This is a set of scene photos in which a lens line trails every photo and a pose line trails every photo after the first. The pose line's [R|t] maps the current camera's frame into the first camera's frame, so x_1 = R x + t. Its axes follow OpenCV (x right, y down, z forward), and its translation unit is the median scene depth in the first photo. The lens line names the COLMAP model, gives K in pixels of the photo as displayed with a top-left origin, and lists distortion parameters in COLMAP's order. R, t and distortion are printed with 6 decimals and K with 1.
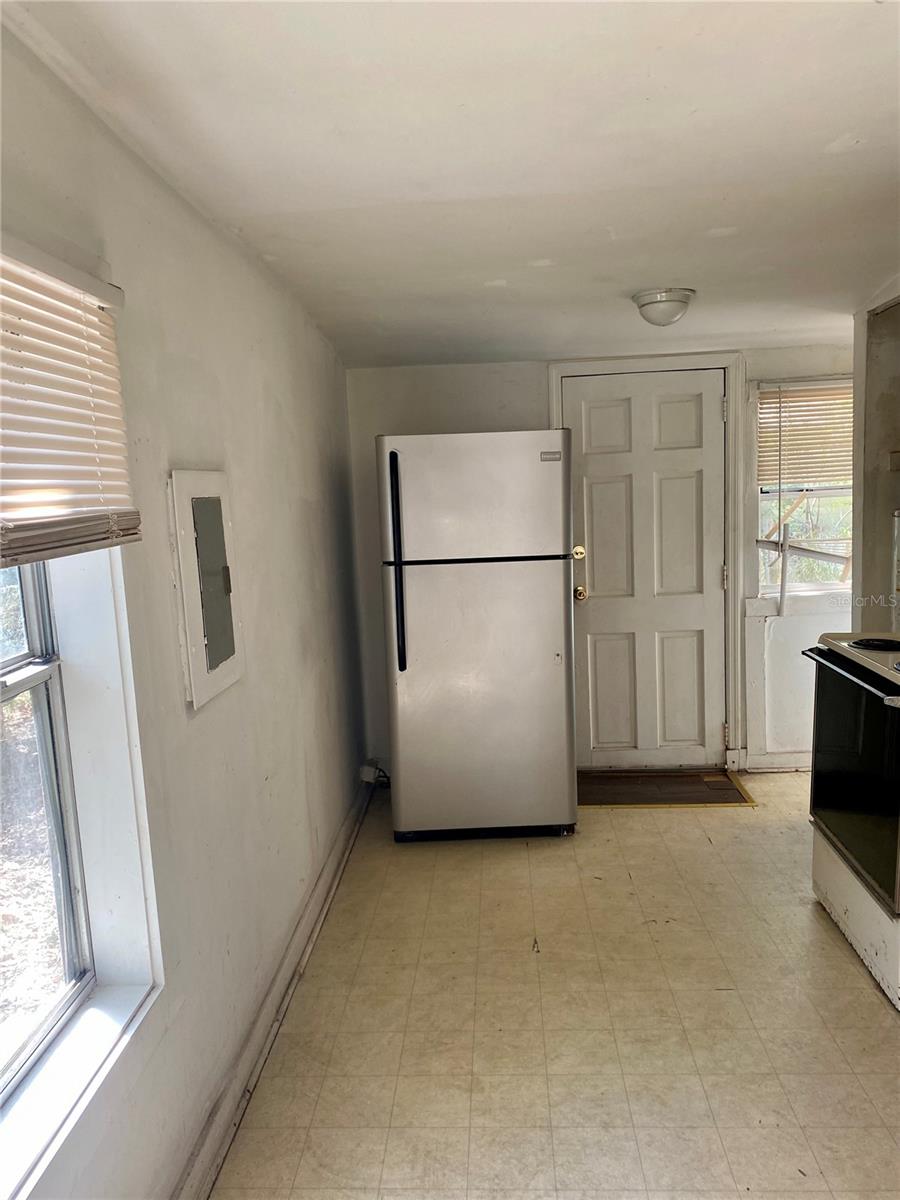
lens RADIAL K [[916.0, 0, 448.7], [0, 916.0, 609.2], [0, 0, 1]] dist [0.005986, -0.000949]
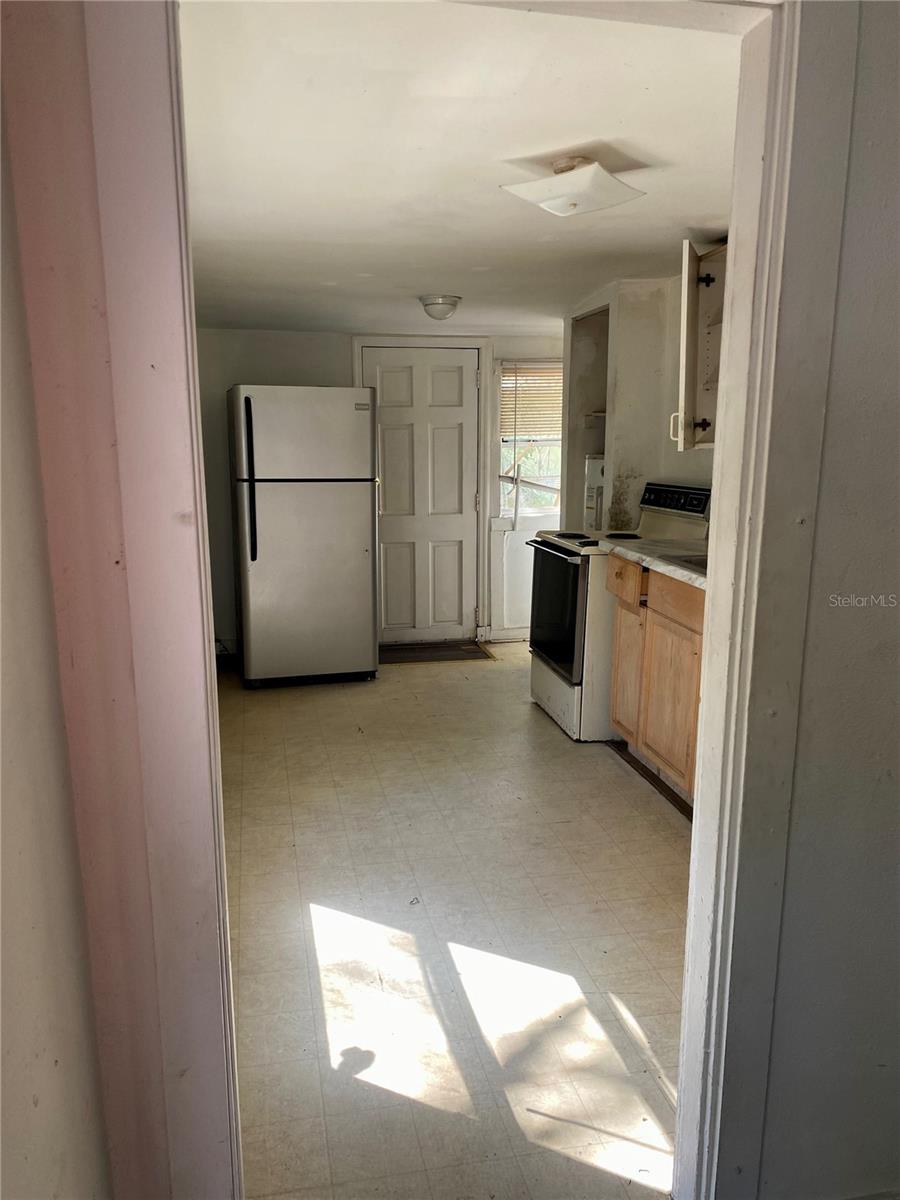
lens RADIAL K [[895.9, 0, 446.1], [0, 895.9, 614.7], [0, 0, 1]] dist [0.123810, -0.002382]
pose [[0.964774, -0.011043, 0.262850, -0.130543], [-0.004781, 0.998218, 0.059486, 0.068133], [-0.263038, -0.058648, 0.963001, -0.388808]]
